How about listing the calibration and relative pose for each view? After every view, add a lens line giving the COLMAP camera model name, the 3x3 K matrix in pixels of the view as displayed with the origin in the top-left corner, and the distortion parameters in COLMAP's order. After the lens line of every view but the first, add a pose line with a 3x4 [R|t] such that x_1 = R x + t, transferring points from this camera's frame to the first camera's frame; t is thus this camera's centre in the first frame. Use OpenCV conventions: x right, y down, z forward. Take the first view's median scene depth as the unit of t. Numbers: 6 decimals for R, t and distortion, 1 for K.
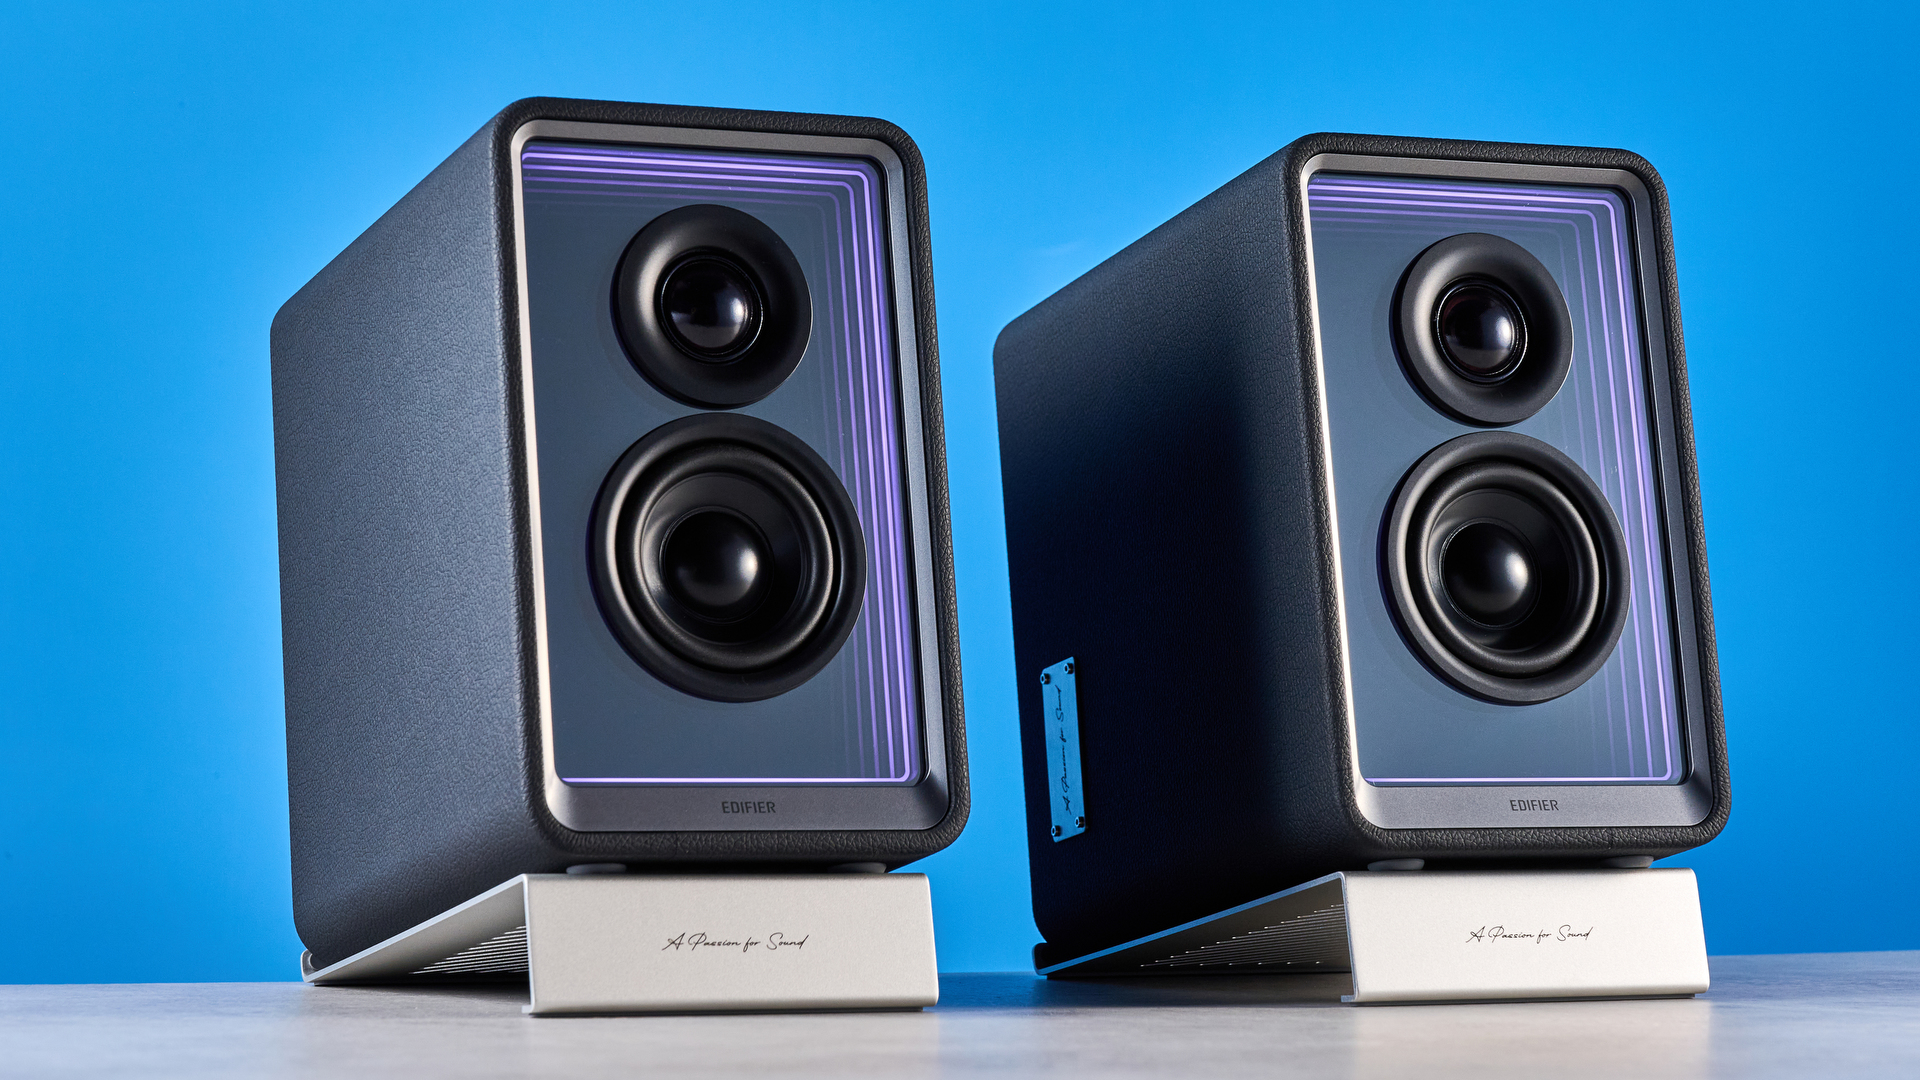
lens RADIAL K [[3981.9, 0, 960.0], [0, 3981.9, 540.0], [0, 0, 1]] dist [0.054076, 0.184218]
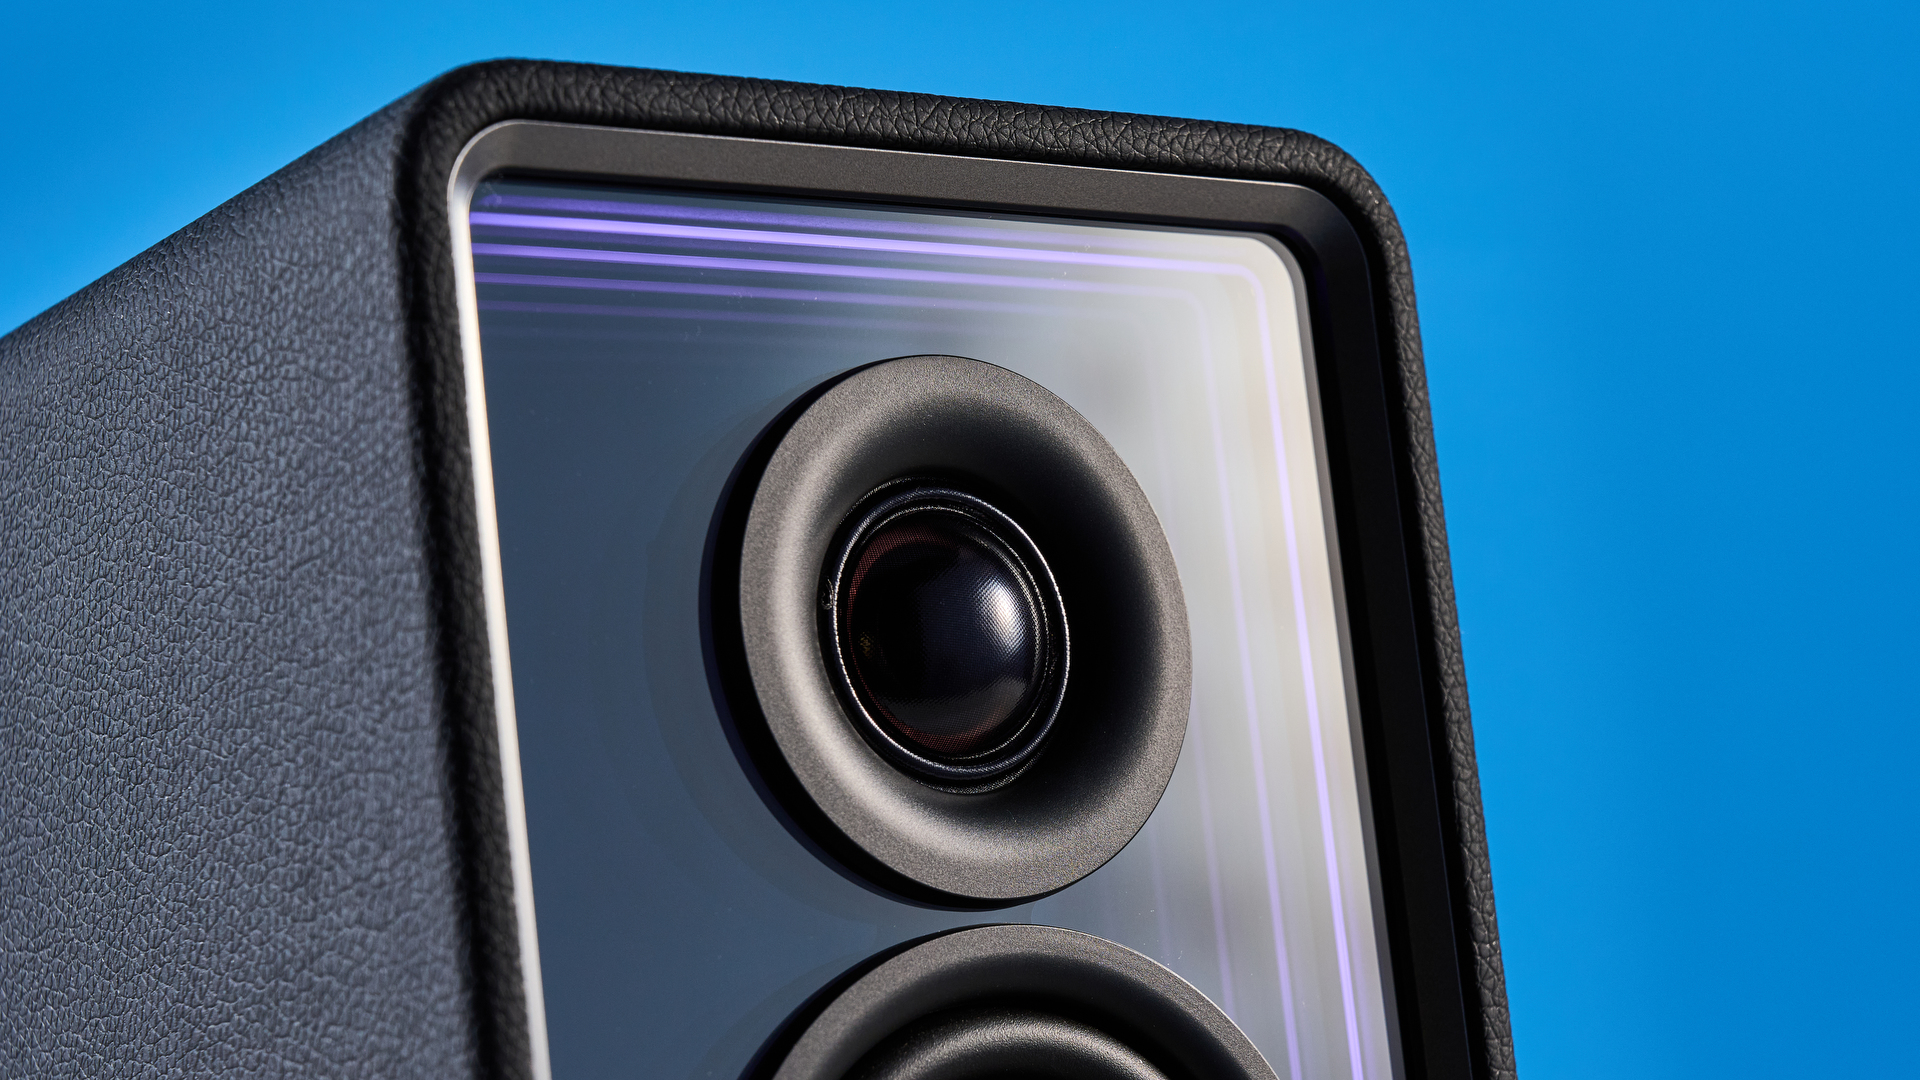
lens RADIAL K [[3987.8, 0, 960.0], [0, 3987.8, 540.0], [0, 0, 1]] dist [-0.044378, -0.080010]
pose [[0.977093, 0.005762, 0.212736, 0.054817], [-0.008745, 0.999876, 0.013086, -0.064577], [-0.212634, -0.014647, 0.977022, 0.645979]]
